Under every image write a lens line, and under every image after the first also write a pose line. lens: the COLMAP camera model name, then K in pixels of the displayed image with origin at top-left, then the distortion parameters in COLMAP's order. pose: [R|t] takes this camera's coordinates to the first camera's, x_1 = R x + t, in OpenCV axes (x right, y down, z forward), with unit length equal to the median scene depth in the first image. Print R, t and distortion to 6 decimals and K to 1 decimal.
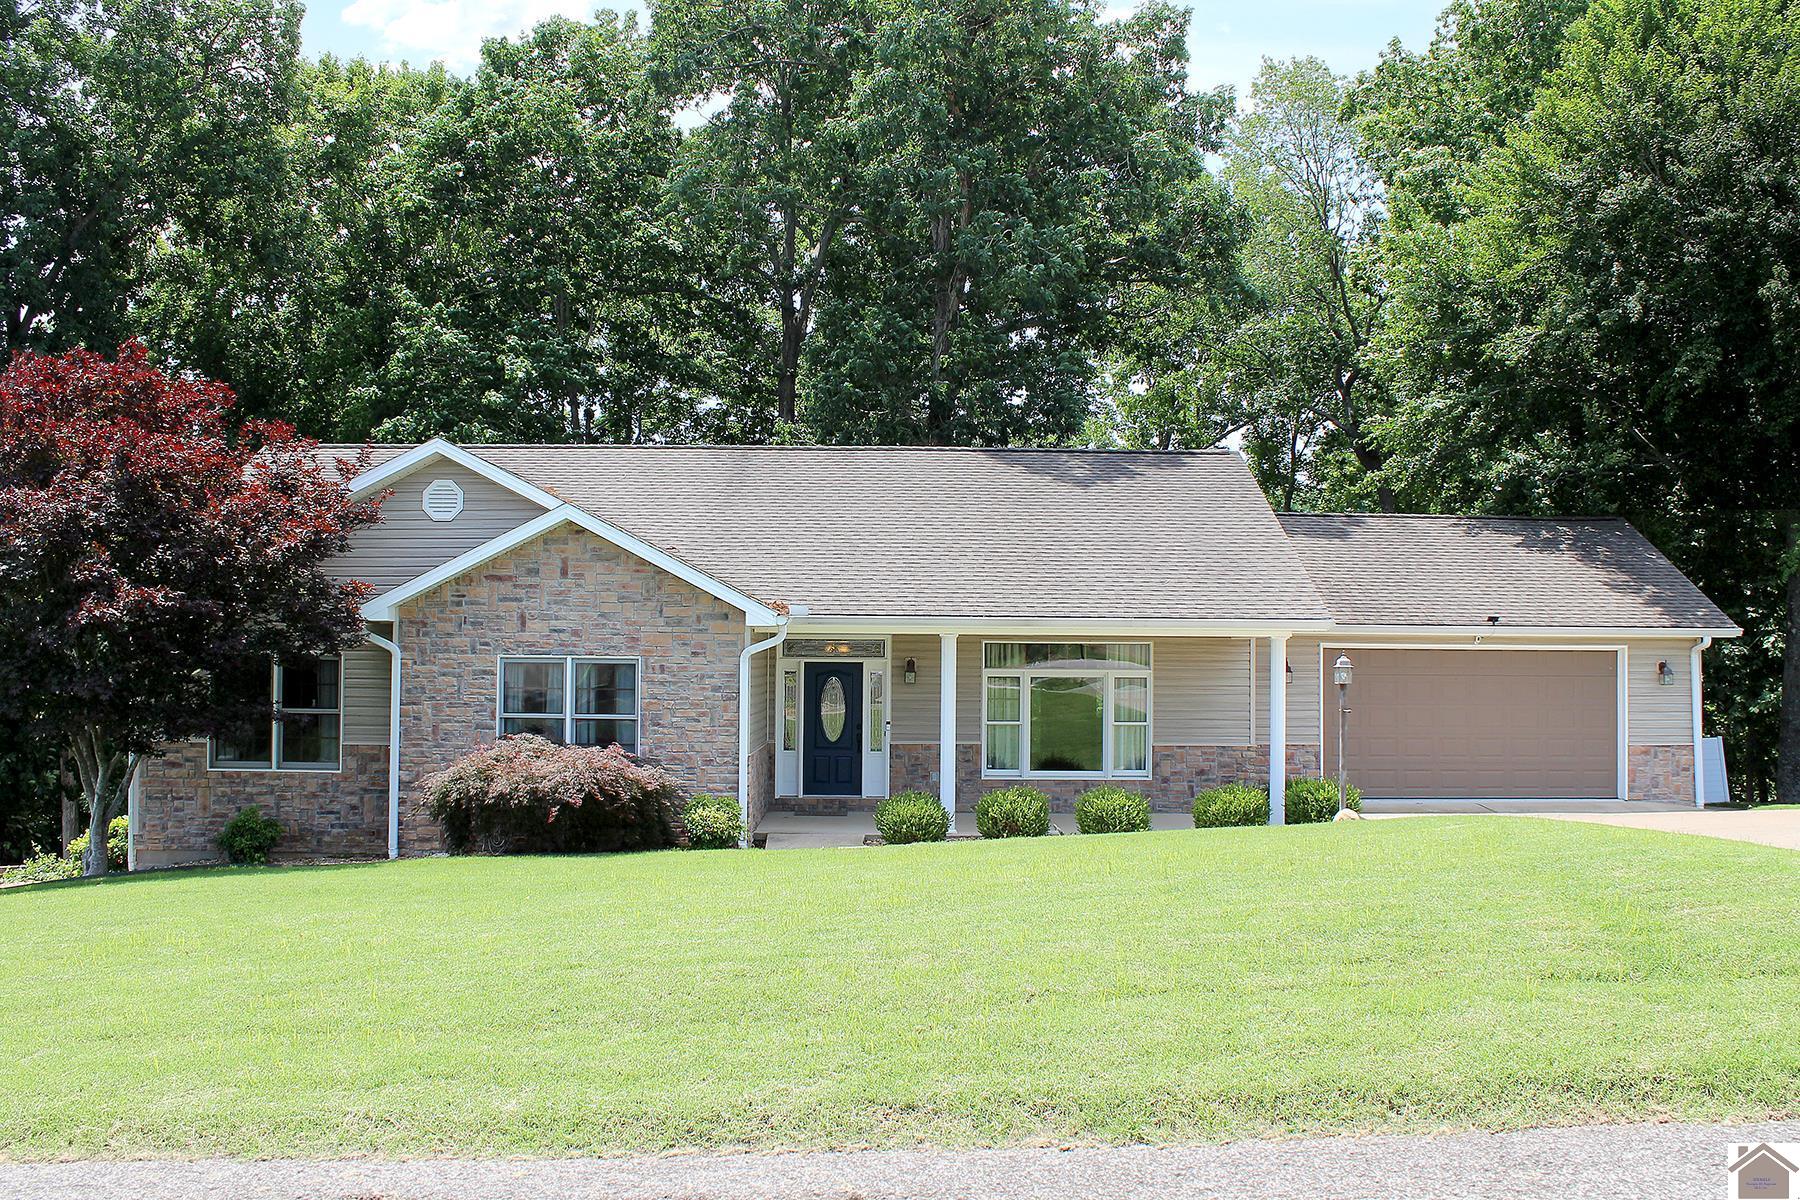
lens RADIAL K [[1568.0, 0, 904.8], [0, 1568.0, 603.8], [0, 0, 1]] dist [-0.106565, 0.050608]
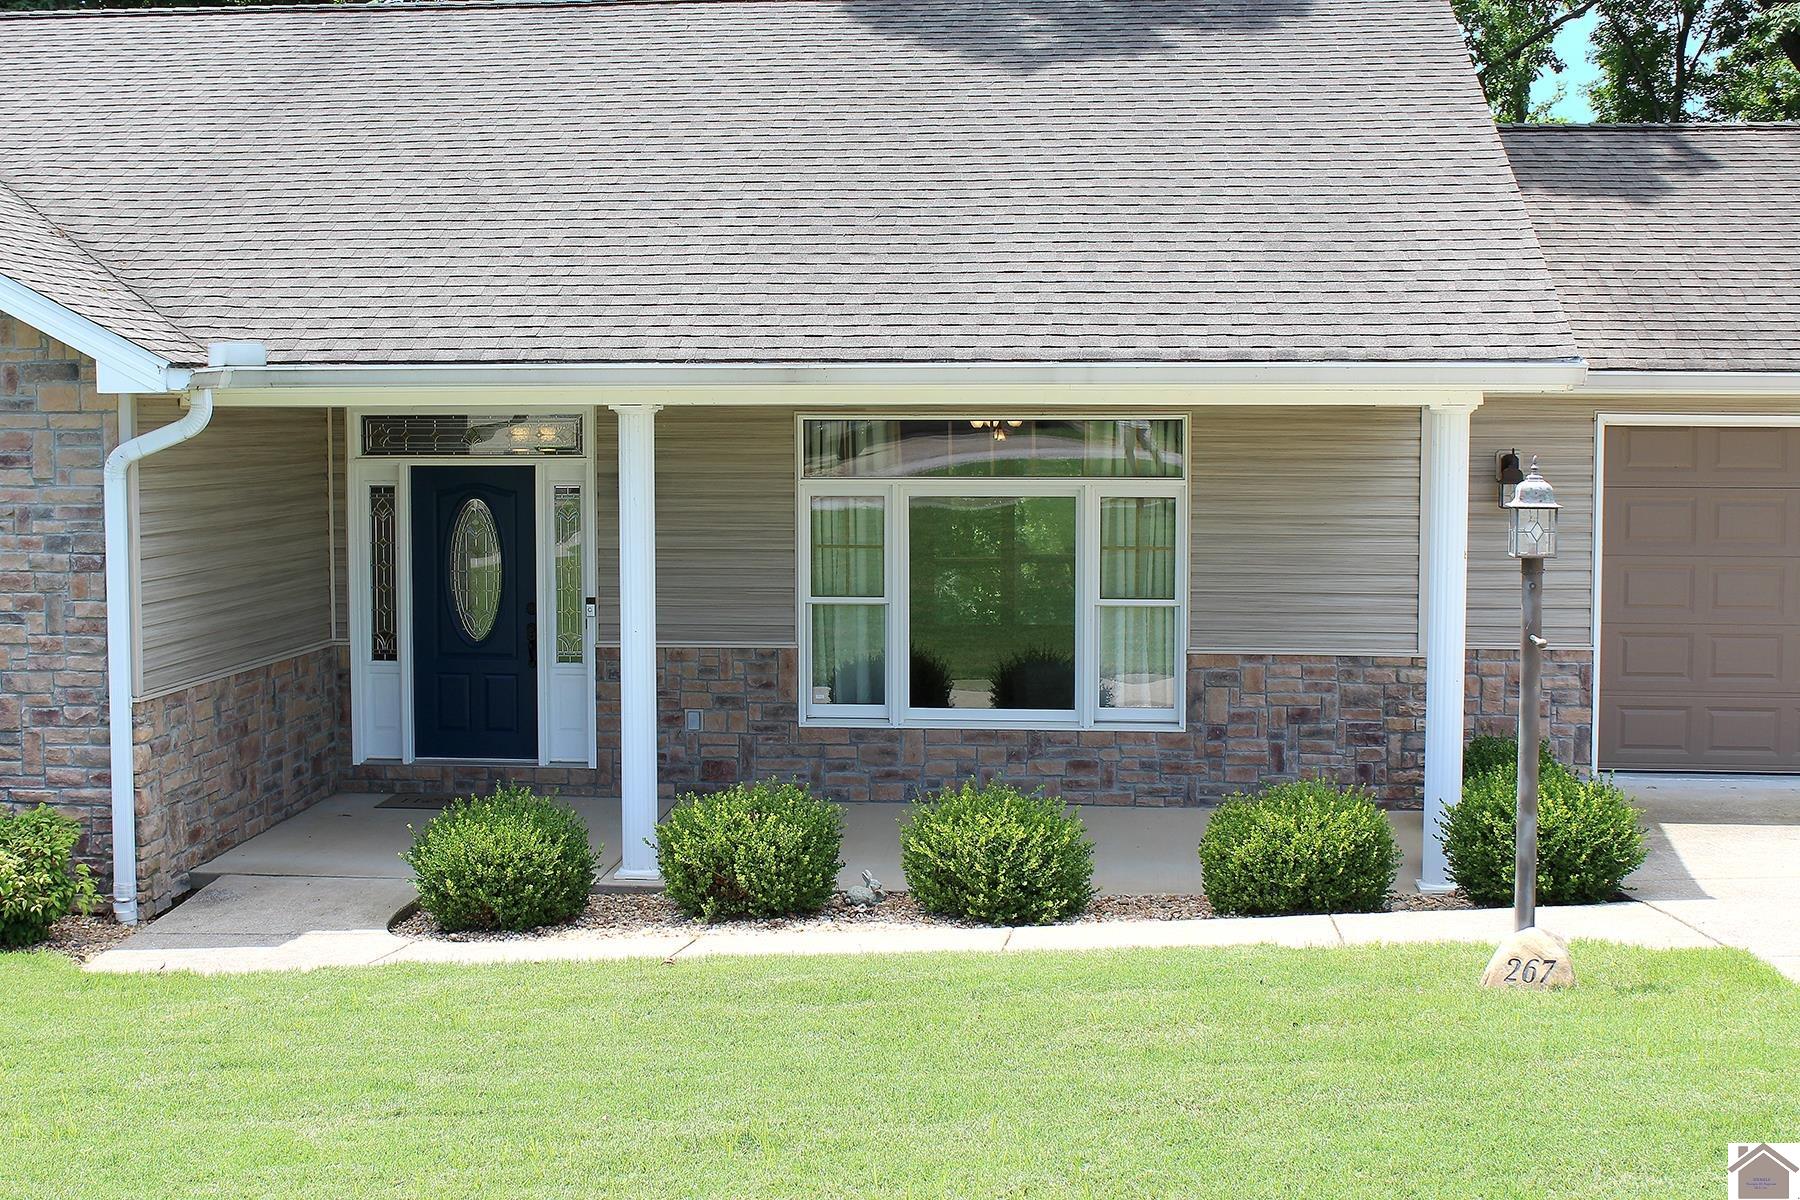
lens RADIAL K [[2211.5, 0, 896.2], [0, 2211.5, 592.4], [0, 0, 1]] dist [-0.053489, 0.000000]
pose [[0.993032, 0.000871, -0.117840, 0.151455], [0.012758, 0.993300, 0.114858, 0.002089], [0.117150, -0.115561, 0.986368, 0.387842]]
